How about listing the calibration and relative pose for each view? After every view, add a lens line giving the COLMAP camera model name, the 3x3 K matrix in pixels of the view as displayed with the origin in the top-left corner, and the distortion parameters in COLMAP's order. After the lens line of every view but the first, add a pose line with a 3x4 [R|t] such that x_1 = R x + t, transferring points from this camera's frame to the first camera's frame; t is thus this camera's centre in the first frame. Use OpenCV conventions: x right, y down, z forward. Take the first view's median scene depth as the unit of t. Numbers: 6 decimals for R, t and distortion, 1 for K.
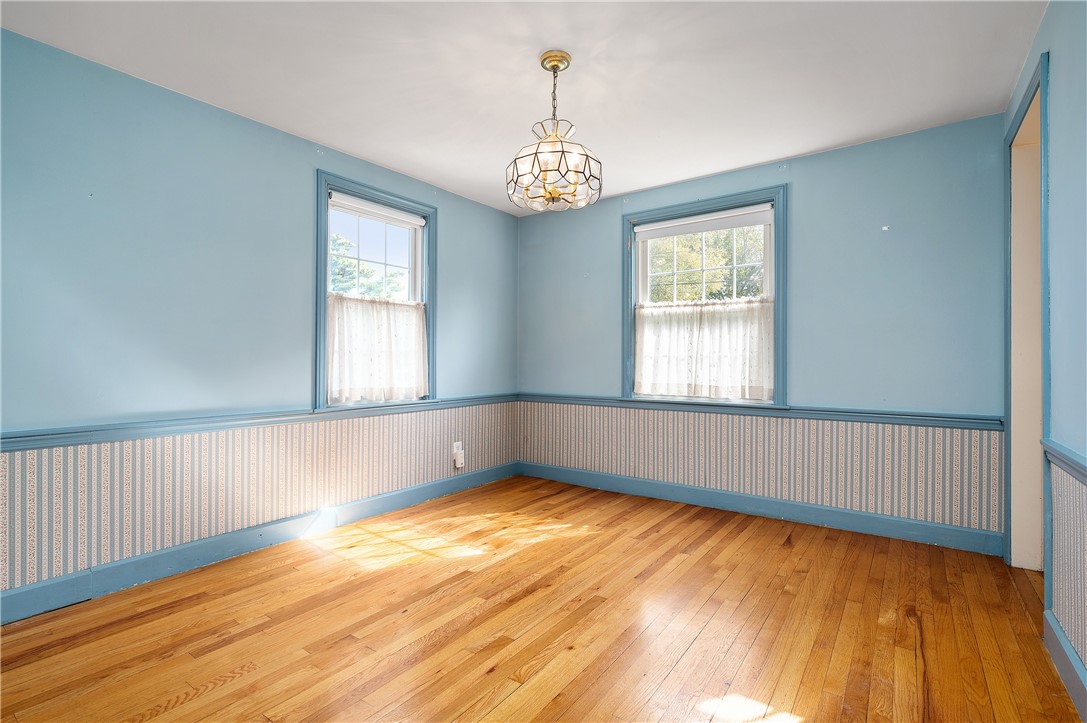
lens RADIAL K [[493.2, 0, 551.1], [0, 493.2, 361.4], [0, 0, 1]] dist [0.007162, 0.000051]
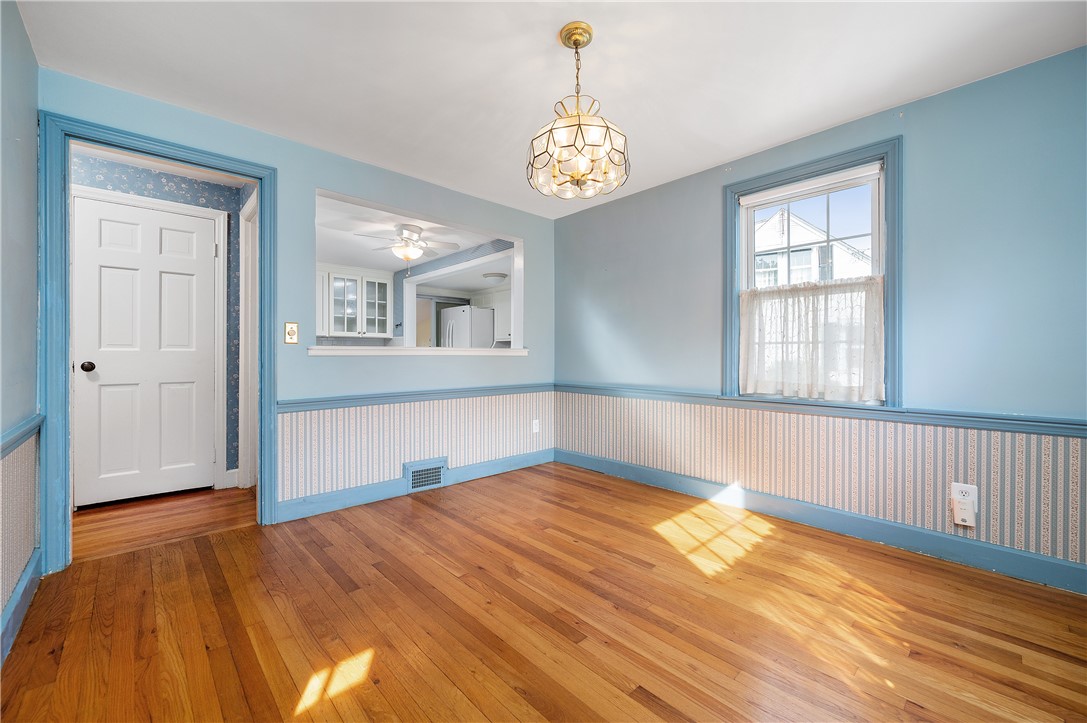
lens RADIAL K [[434.8, 0, 538.1], [0, 434.8, 353.7], [0, 0, 1]] dist [-0.000718, 0.000405]
pose [[-0.190622, 0.000414, -0.981663, 0.584135], [0.001036, 0.999999, 0.000220, -0.001529], [0.981663, -0.000975, -0.190623, 0.749805]]
